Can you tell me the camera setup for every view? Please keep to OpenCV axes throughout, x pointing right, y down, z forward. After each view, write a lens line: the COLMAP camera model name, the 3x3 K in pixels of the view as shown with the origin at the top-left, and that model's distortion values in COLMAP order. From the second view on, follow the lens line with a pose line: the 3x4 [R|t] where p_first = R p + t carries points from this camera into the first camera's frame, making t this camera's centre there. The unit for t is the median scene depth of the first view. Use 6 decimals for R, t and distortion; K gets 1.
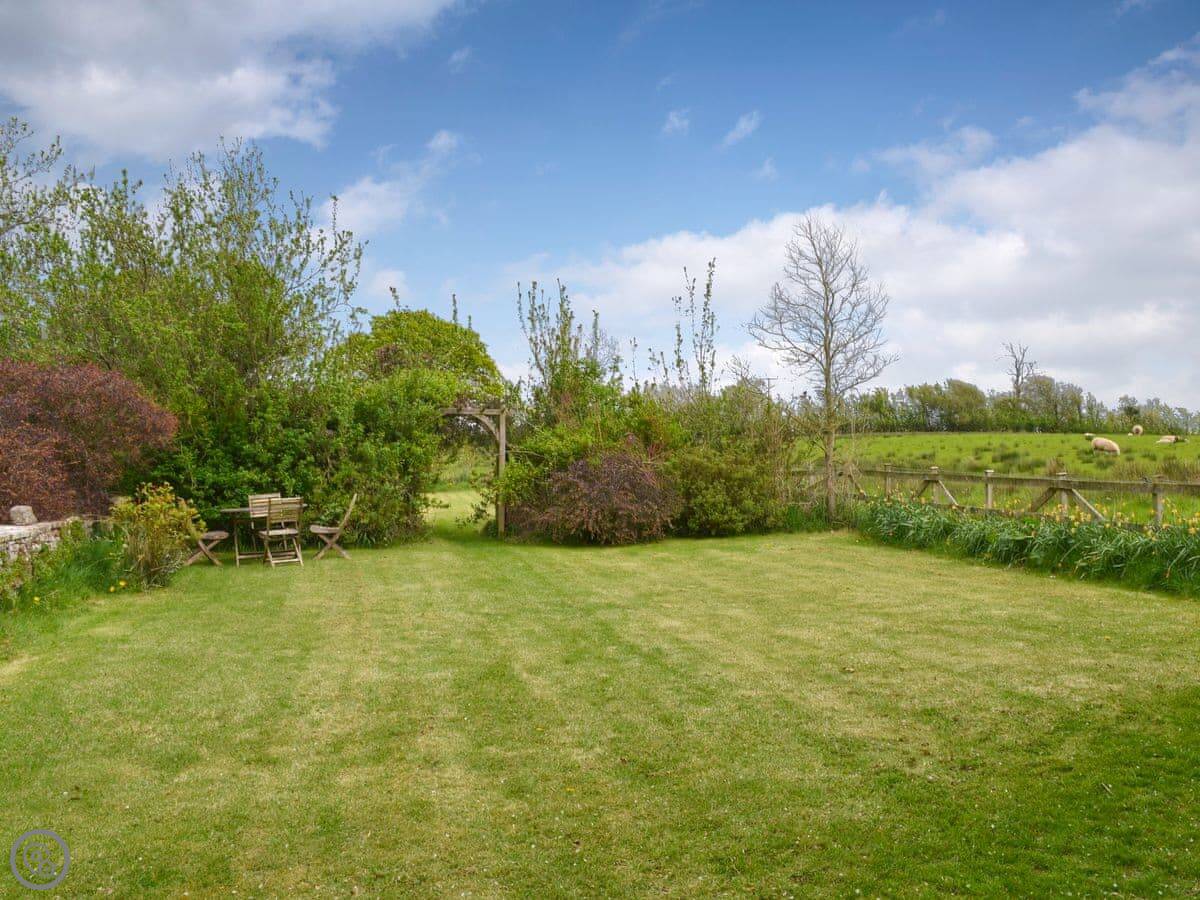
lens RADIAL K [[1108.1, 0, 626.5], [0, 1108.1, 451.2], [0, 0, 1]] dist [-0.087951, -0.005559]
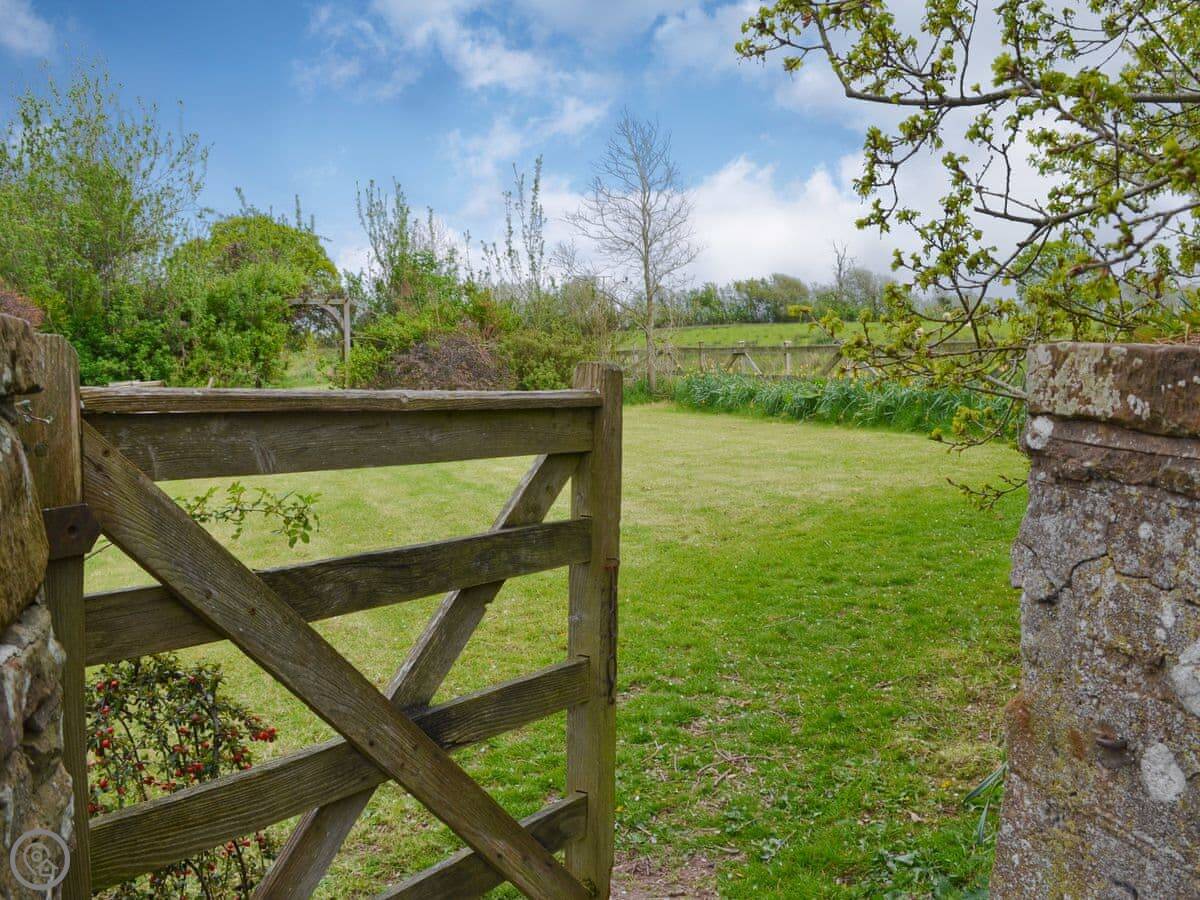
lens RADIAL K [[1080.7, 0, 596.3], [0, 1080.7, 389.7], [0, 0, 1]] dist [-0.108657, 0.020566]
pose [[0.992707, -0.029834, 0.116802, 0.004390], [0.025538, 0.998947, 0.038108, 0.016613], [-0.117816, -0.034847, 0.992424, -0.063057]]
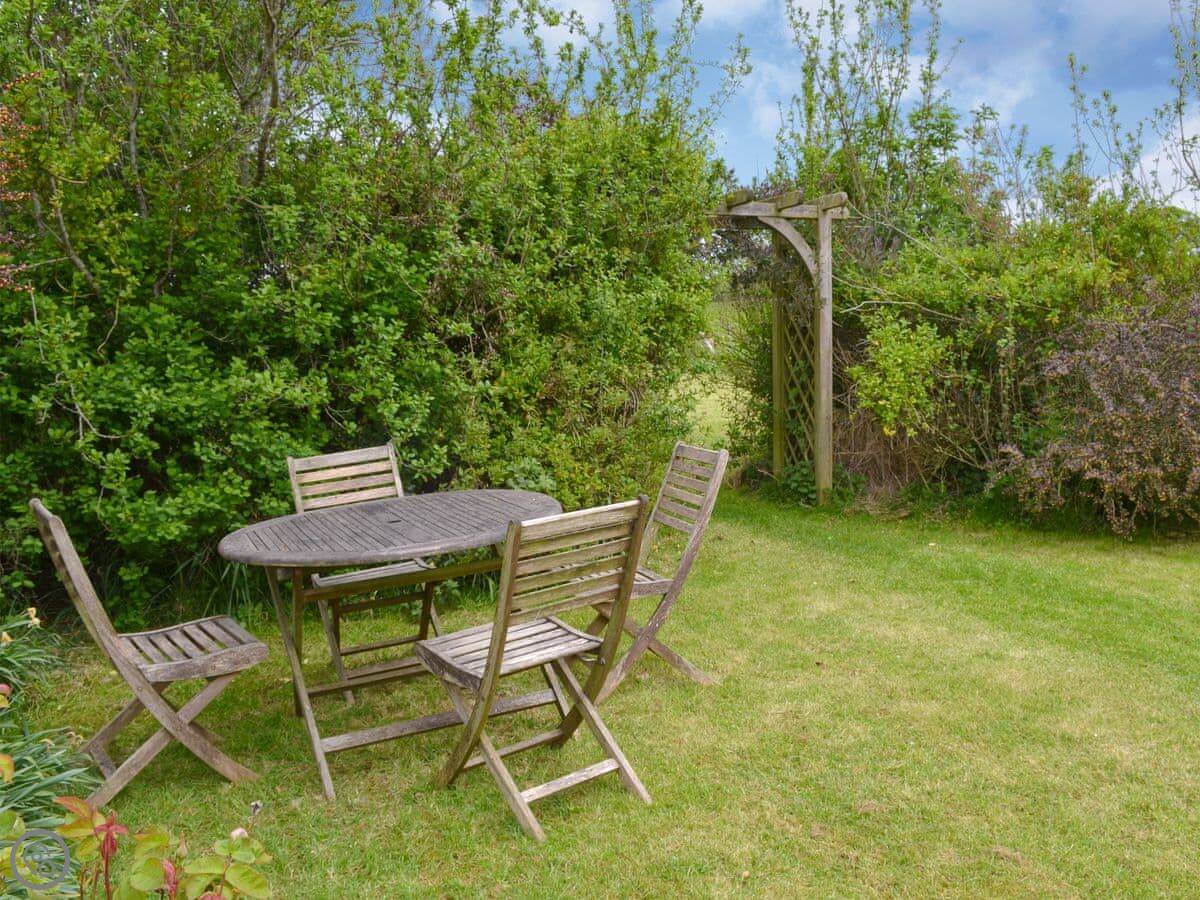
lens RADIAL K [[1108.1, 0, 626.5], [0, 1108.1, 451.2], [0, 0, 1]] dist [-0.087951, -0.005559]
pose [[0.993119, -0.035280, 0.111668, -0.243131], [0.022651, 0.993403, 0.112412, 0.006728], [-0.114897, -0.109110, 0.987367, 0.593967]]
